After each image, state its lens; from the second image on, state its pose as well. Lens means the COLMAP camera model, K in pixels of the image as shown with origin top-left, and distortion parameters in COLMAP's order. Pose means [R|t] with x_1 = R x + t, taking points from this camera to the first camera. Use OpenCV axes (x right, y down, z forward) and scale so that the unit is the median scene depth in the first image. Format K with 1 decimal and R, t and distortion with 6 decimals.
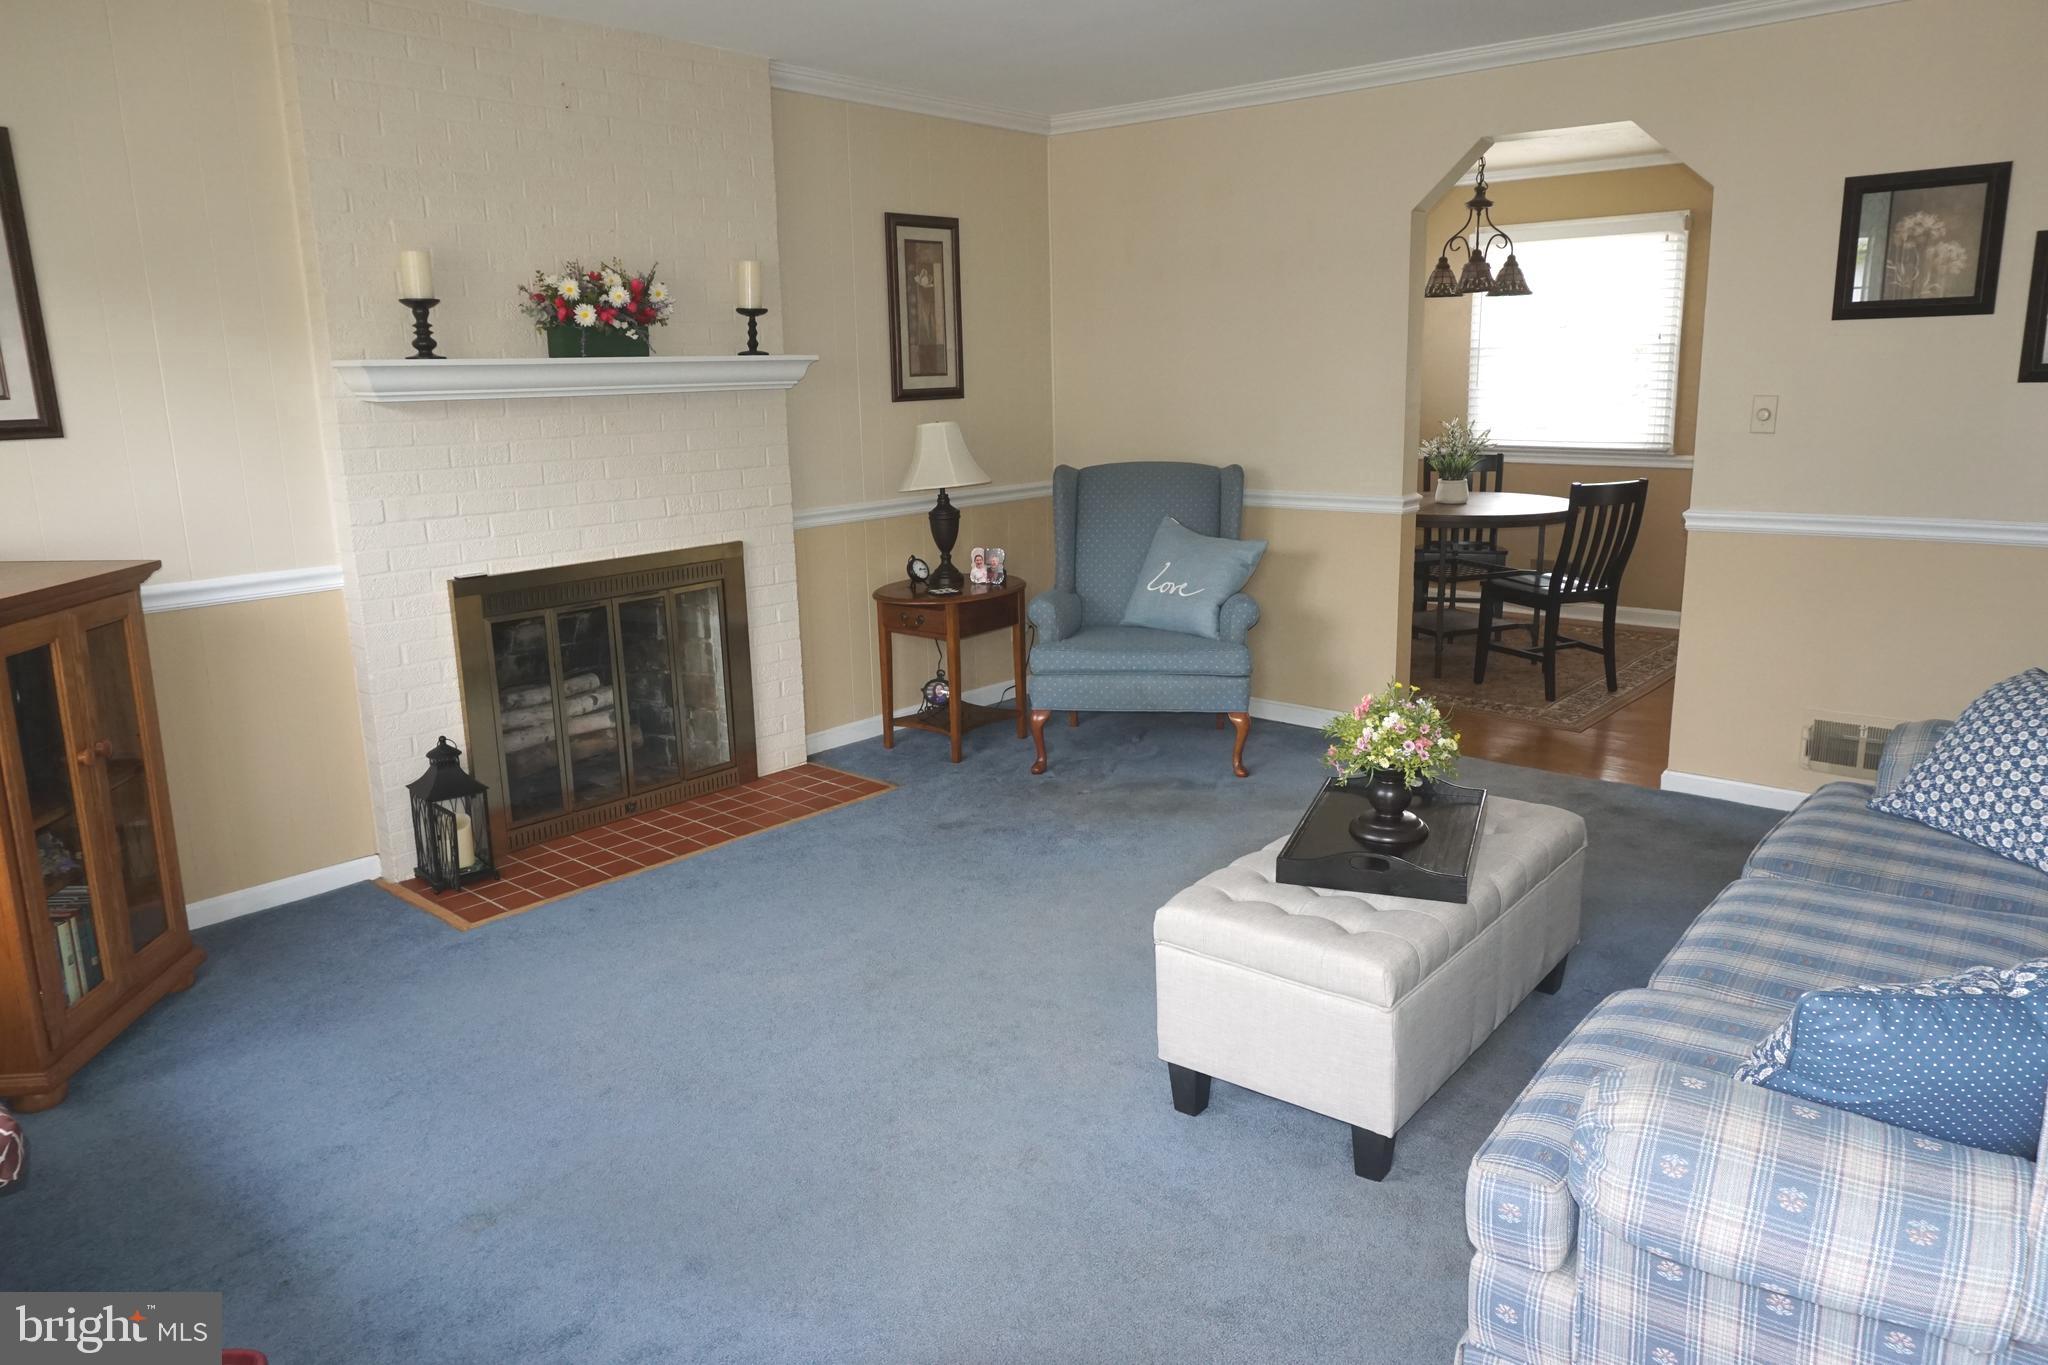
lens RADIAL K [[1430.6, 0, 1024.0], [0, 1430.6, 682.5], [0, 0, 1]] dist [-0.003400, 0.047078]
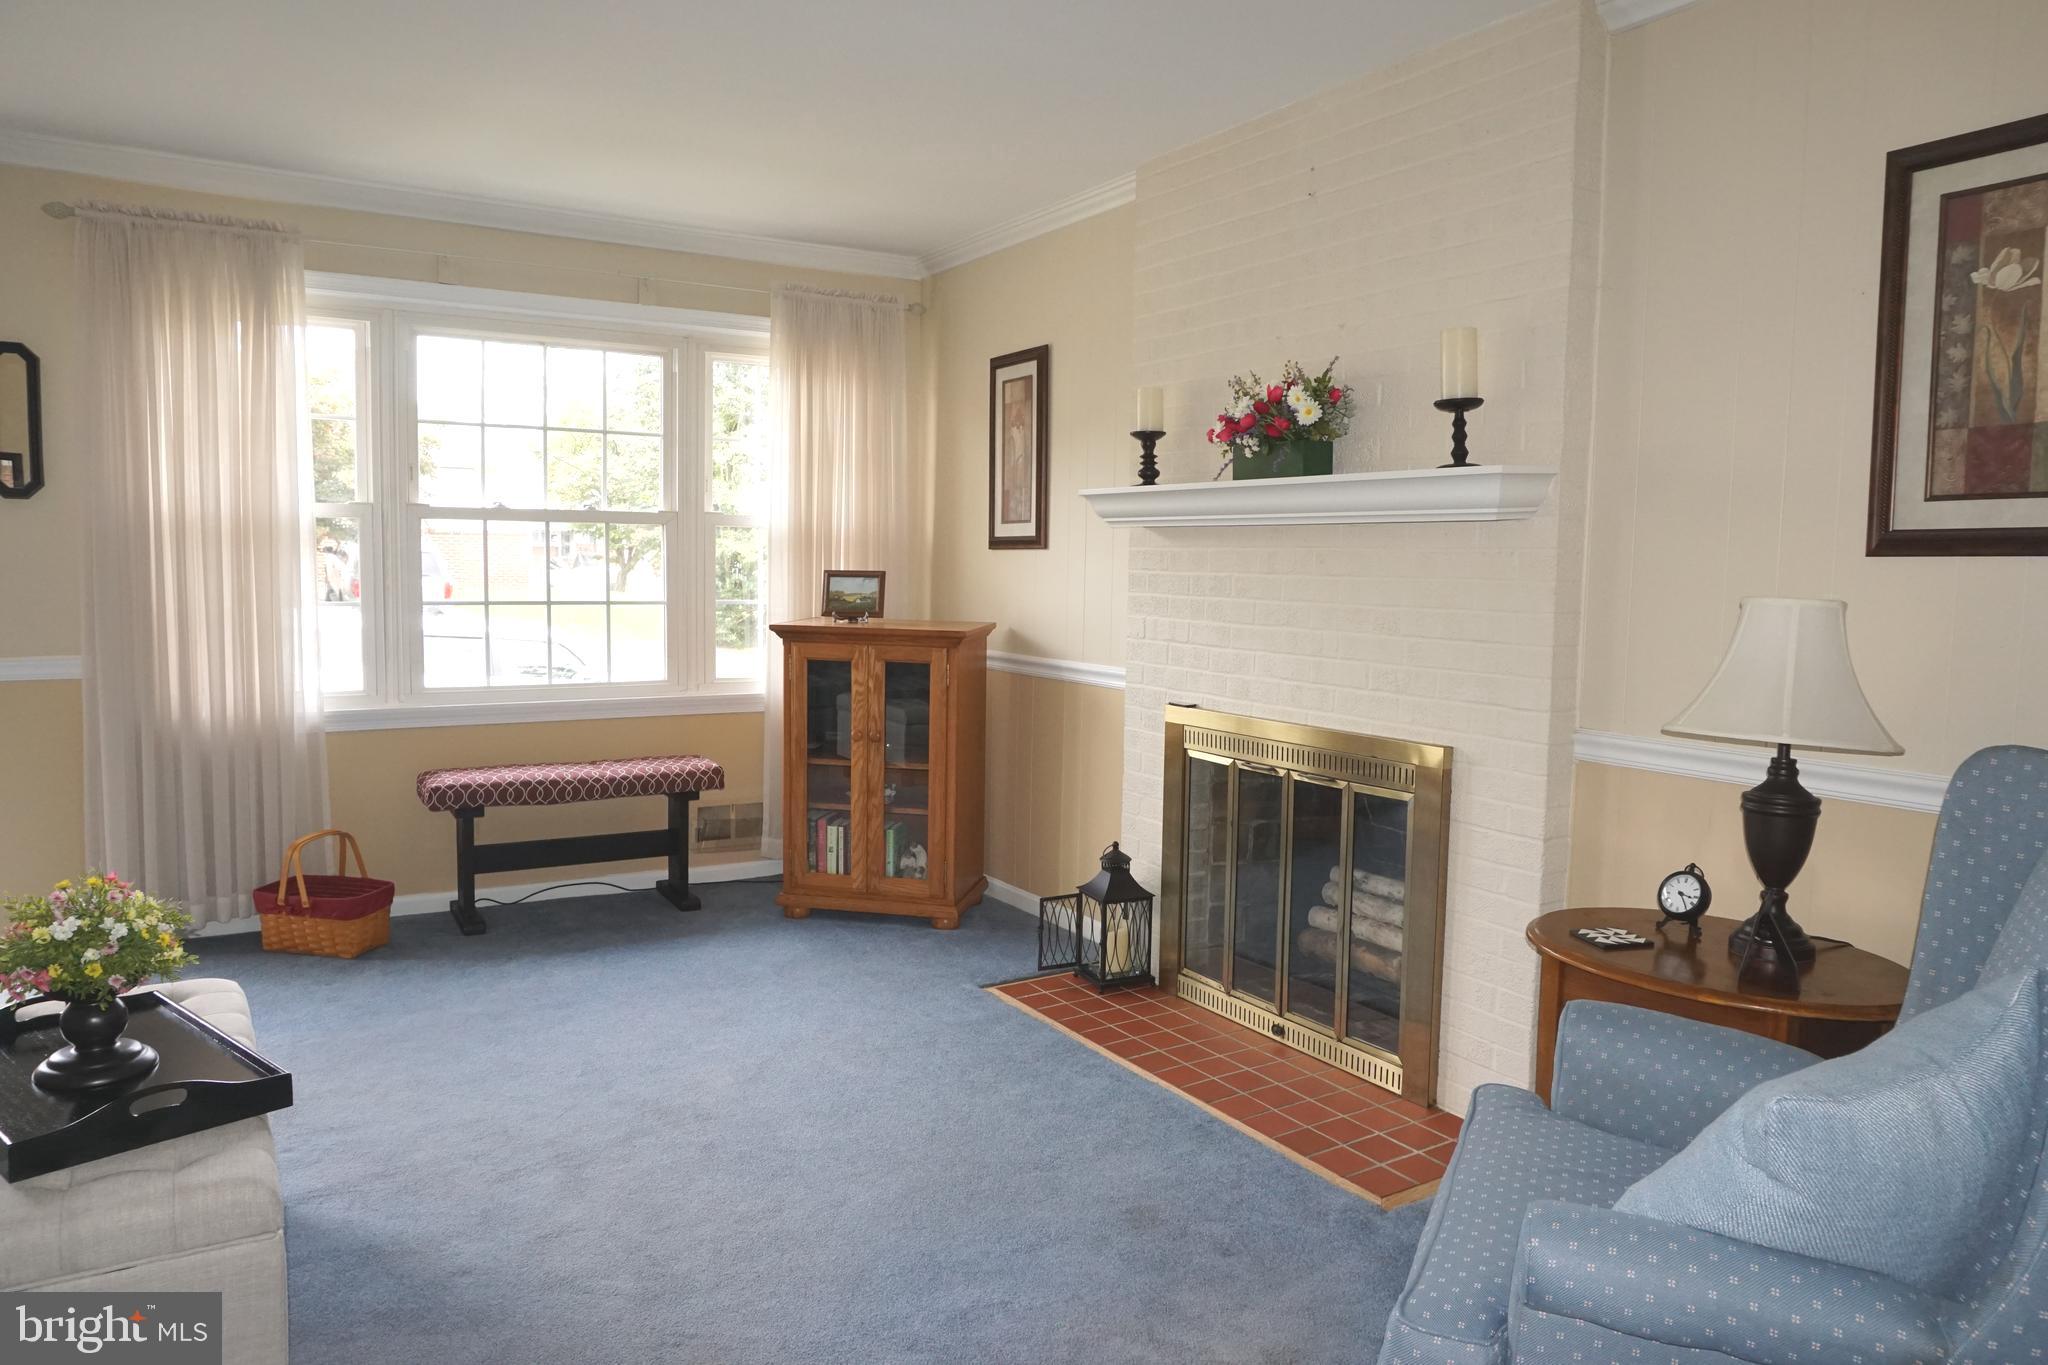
lens RADIAL K [[1430.6, 0, 1024.0], [0, 1430.6, 682.5], [0, 0, 1]] dist [-0.003400, 0.047078]
pose [[-0.318092, 0.097107, -0.943073, 0.556500], [-0.217391, 0.960765, 0.172253, -0.225502], [0.922799, 0.259808, -0.284502, 1.132374]]
